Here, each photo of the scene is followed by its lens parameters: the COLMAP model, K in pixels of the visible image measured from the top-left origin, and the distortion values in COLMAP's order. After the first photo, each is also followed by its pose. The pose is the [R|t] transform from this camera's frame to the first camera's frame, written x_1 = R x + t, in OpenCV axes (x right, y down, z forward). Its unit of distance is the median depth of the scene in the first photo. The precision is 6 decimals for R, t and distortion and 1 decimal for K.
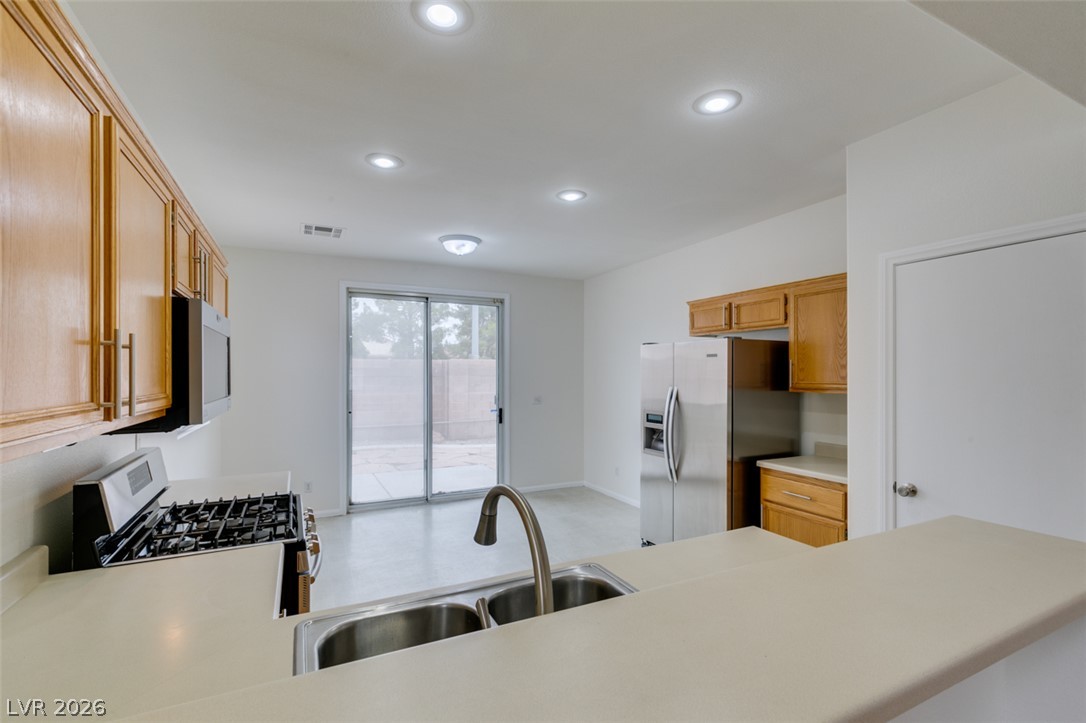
lens RADIAL K [[489.4, 0, 542.2], [0, 489.4, 372.9], [0, 0, 1]] dist [0.000826, -0.000200]
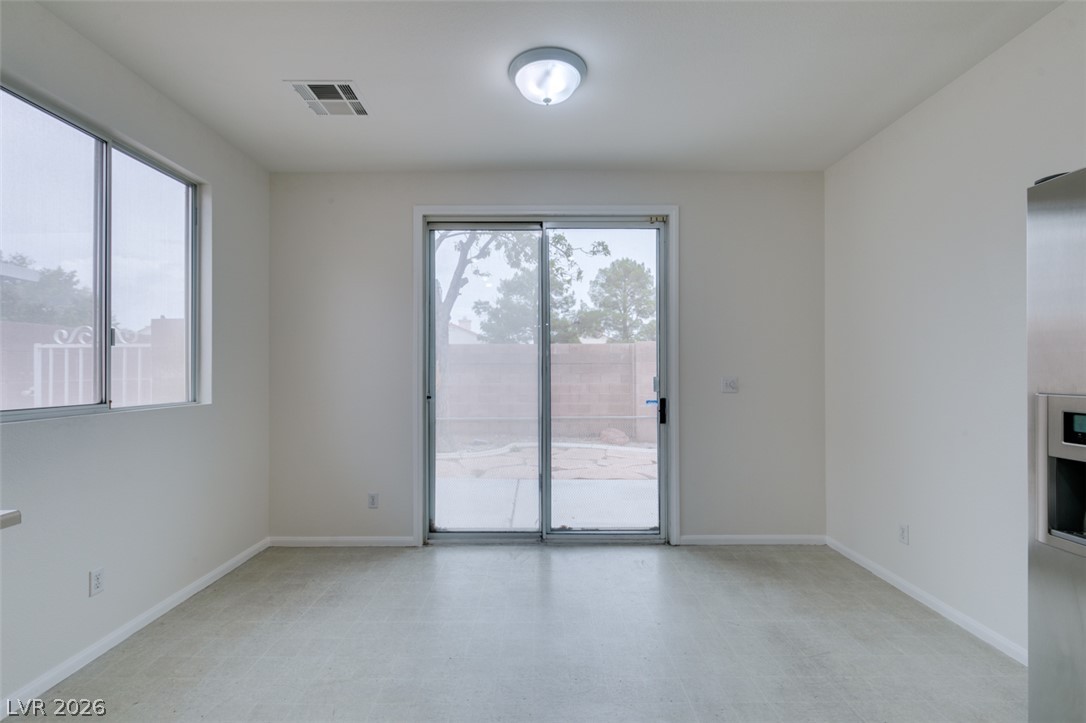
lens RADIAL K [[483.0, 0, 541.4], [0, 483.0, 367.6], [0, 0, 1]] dist [0.000706, -0.000733]
pose [[0.898489, -0.004867, -0.438968, 0.047021], [0.002171, 0.999976, -0.006644, 0.044830], [0.438990, 0.005017, 0.898478, 0.469180]]
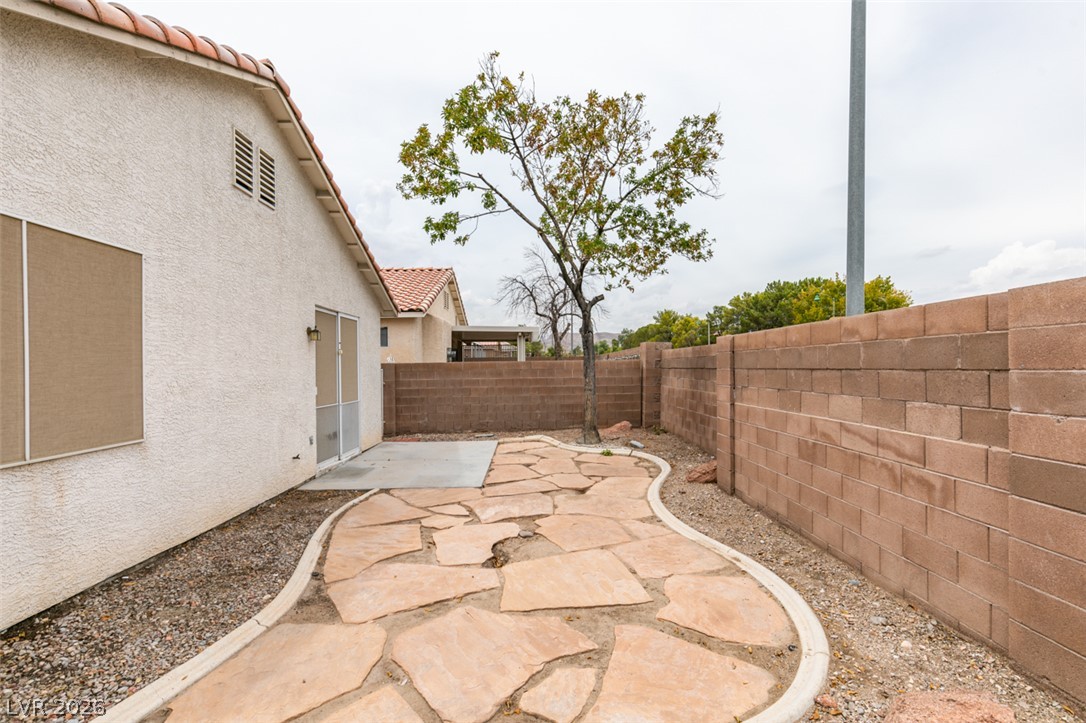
lens RADIAL K [[484.6, 0, 540.3], [0, 484.6, 367.7], [0, 0, 1]] dist [0.002631, -0.000712]
pose [[-0.425608, 0.005111, -0.904893, 0.872088], [0.010126, 0.999948, 0.000885, 0.006907], [0.904851, -0.008786, -0.425638, 2.349144]]
